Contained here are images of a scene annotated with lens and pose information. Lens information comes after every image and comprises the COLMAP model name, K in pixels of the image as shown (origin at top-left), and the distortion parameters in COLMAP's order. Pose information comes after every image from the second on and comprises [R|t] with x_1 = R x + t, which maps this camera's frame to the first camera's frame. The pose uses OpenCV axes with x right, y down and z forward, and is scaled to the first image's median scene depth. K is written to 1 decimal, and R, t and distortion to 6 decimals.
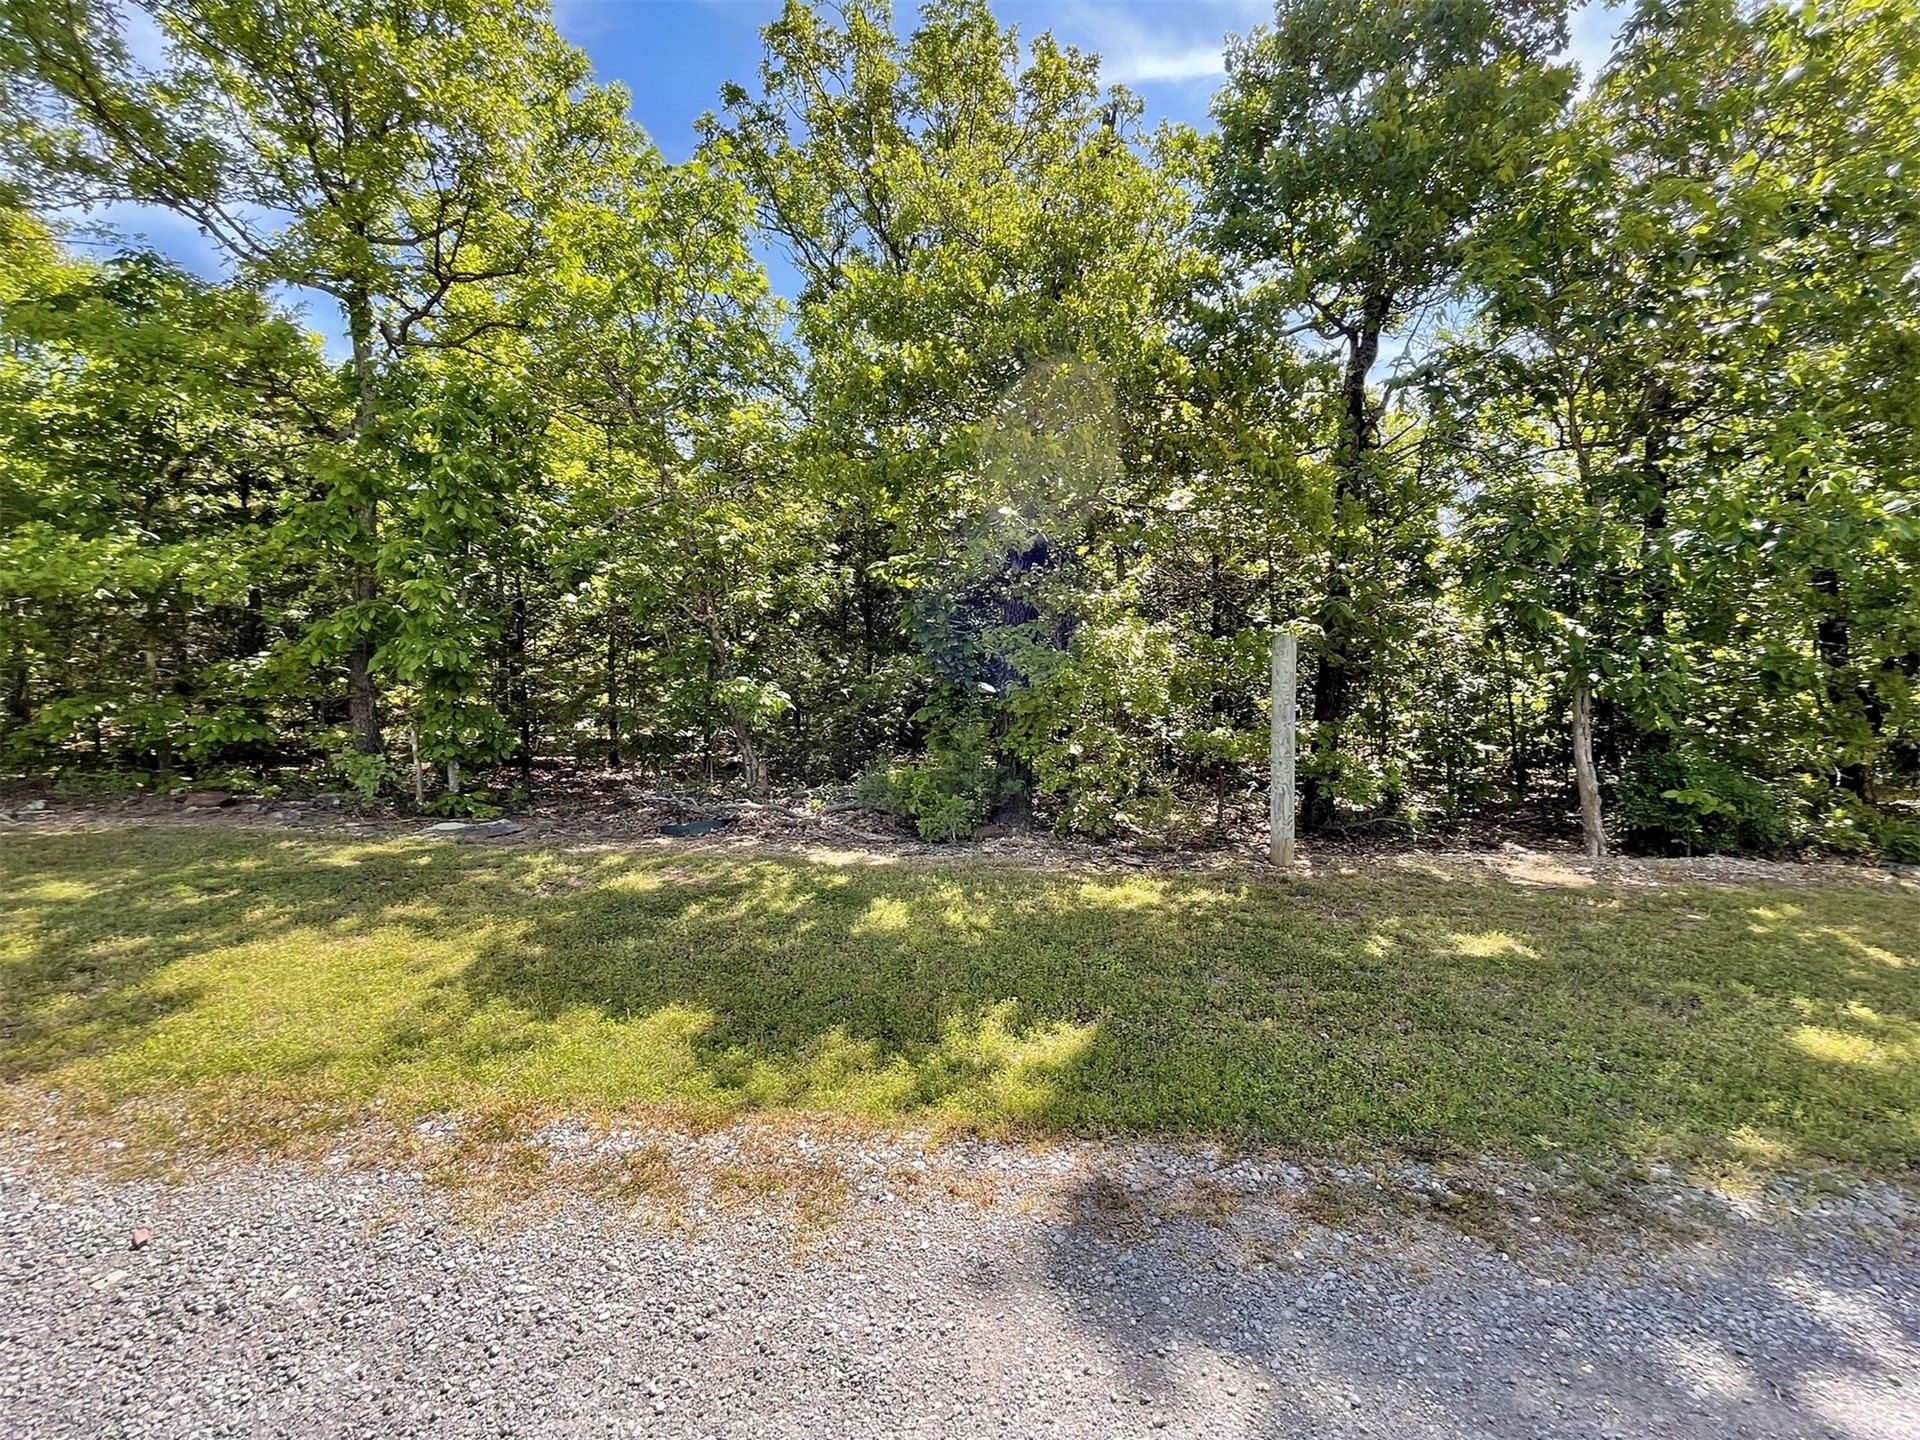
lens RADIAL K [[833.9, 0, 958.3], [0, 833.9, 722.8], [0, 0, 1]] dist [-0.002640, 0.002487]
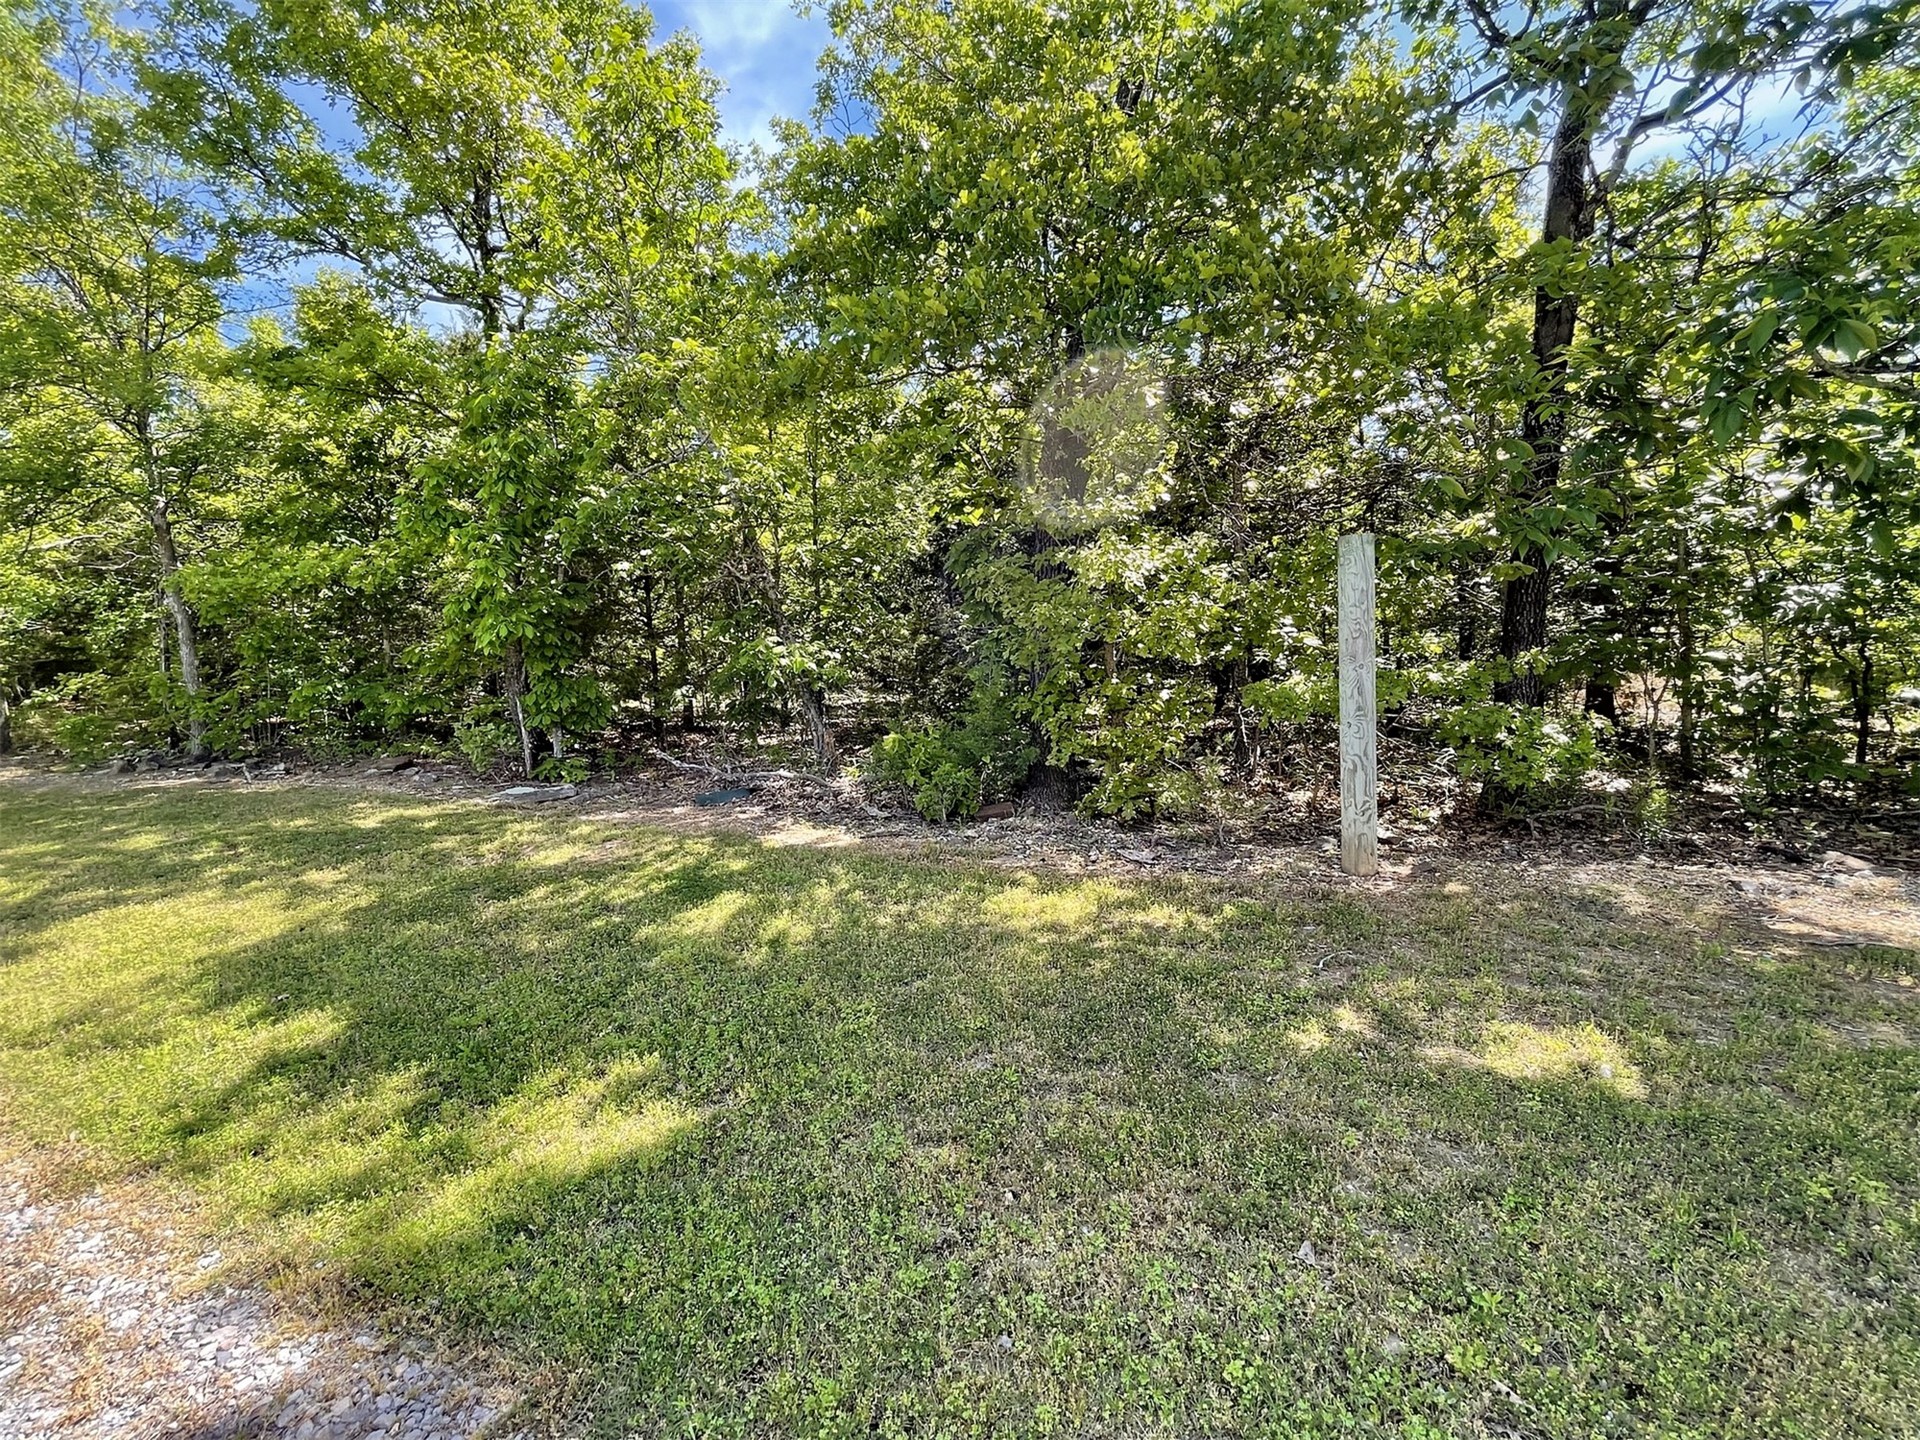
lens RADIAL K [[837.0, 0, 959.0], [0, 837.0, 695.0], [0, 0, 1]] dist [0.000946, 0.000425]
pose [[0.931995, -0.022094, -0.361797, 0.319860], [0.025144, 0.999677, 0.003725, 0.013805], [0.361598, -0.012569, 0.932249, 0.233897]]
